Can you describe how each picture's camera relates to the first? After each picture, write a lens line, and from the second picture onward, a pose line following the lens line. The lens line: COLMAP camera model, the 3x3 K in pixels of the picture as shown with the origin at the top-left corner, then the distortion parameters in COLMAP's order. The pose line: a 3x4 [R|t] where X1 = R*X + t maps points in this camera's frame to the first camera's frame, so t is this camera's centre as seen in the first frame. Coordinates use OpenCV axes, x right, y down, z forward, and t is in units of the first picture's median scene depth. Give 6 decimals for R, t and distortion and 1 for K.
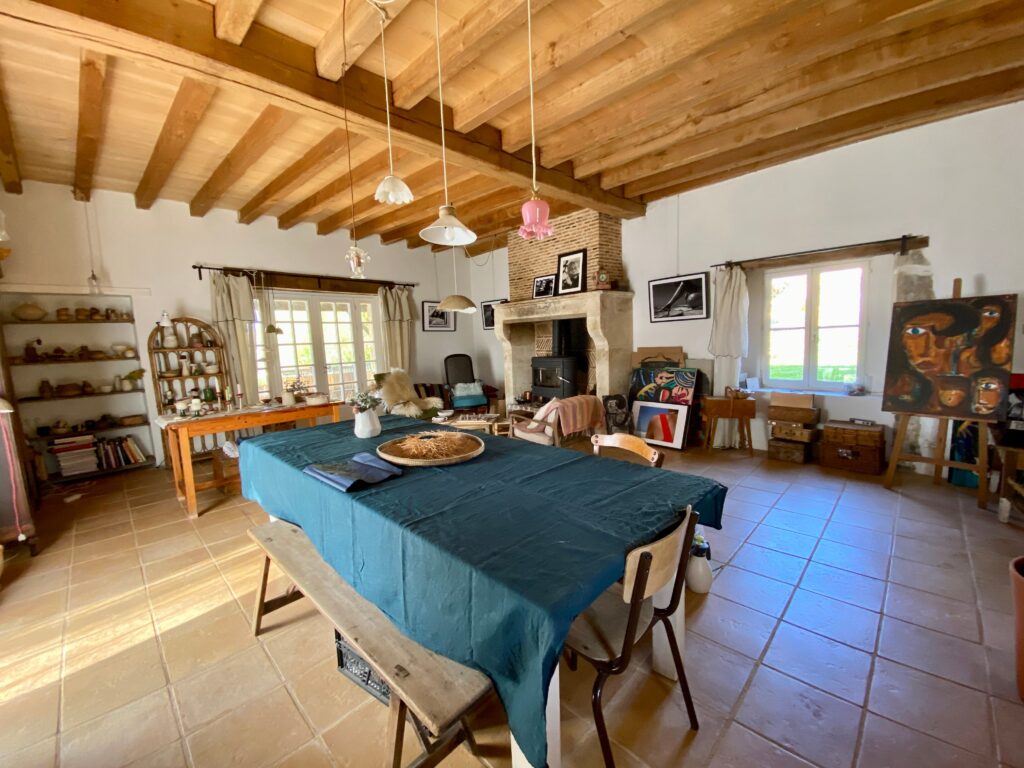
lens RADIAL K [[412.7, 0, 509.7], [0, 412.7, 386.8], [0, 0, 1]] dist [-0.000067, -0.000226]
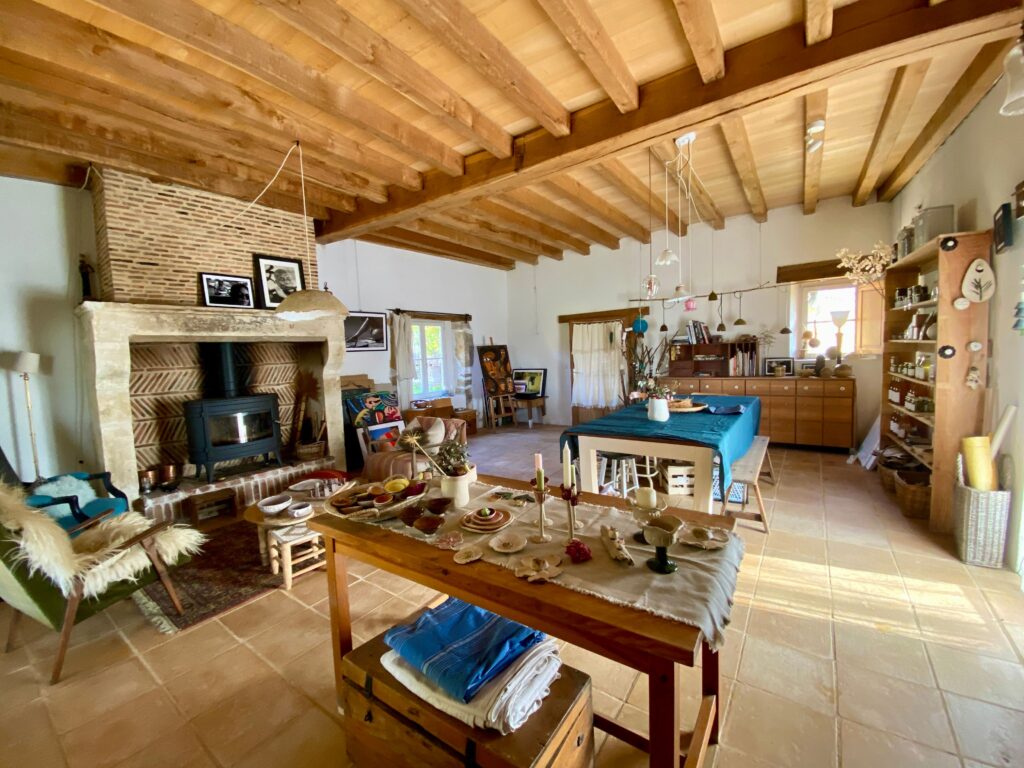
lens RADIAL K [[412.7, 0, 509.7], [0, 412.7, 386.8], [0, 0, 1]] dist [-0.000067, -0.000226]
pose [[-0.174677, -0.023710, 0.984340, -0.751202], [0.173745, 0.983280, 0.054516, -0.057311], [-0.969175, 0.180547, -0.167637, 0.811672]]
